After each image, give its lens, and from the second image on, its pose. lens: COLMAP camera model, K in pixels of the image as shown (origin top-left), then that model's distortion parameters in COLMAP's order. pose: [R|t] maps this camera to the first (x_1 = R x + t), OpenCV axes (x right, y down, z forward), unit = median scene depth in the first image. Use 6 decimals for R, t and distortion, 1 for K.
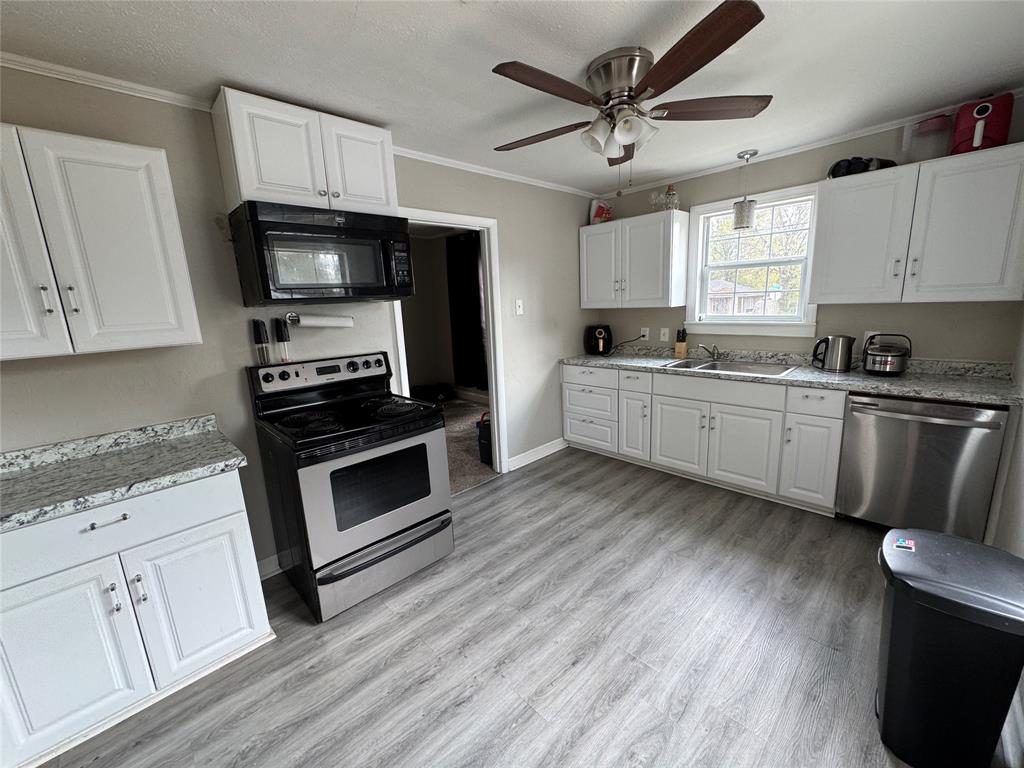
lens RADIAL K [[414.1, 0, 514.2], [0, 414.1, 386.1], [0, 0, 1]] dist [-0.001808, 0.000456]
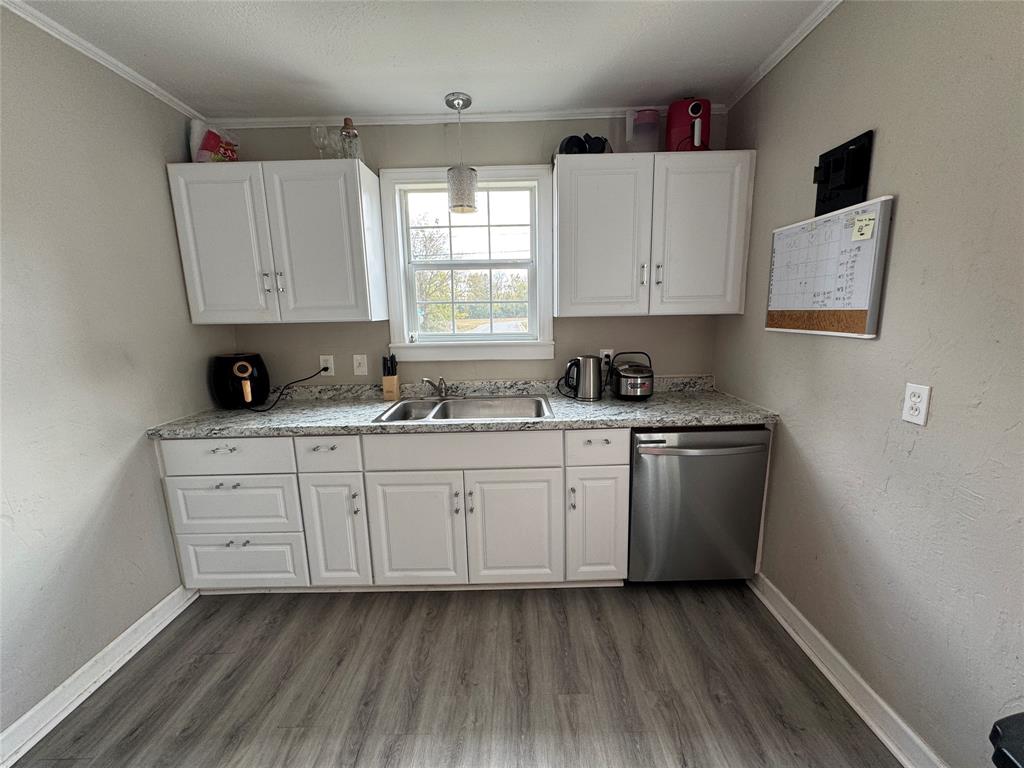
lens RADIAL K [[414.1, 0, 515.8], [0, 414.1, 385.6], [0, 0, 1]] dist [-0.001808, 0.000456]
pose [[0.703026, -0.095082, 0.704779, 0.087558], [0.134905, 0.990858, -0.000892, -0.067452], [-0.698251, 0.095705, 0.709427, 0.428875]]
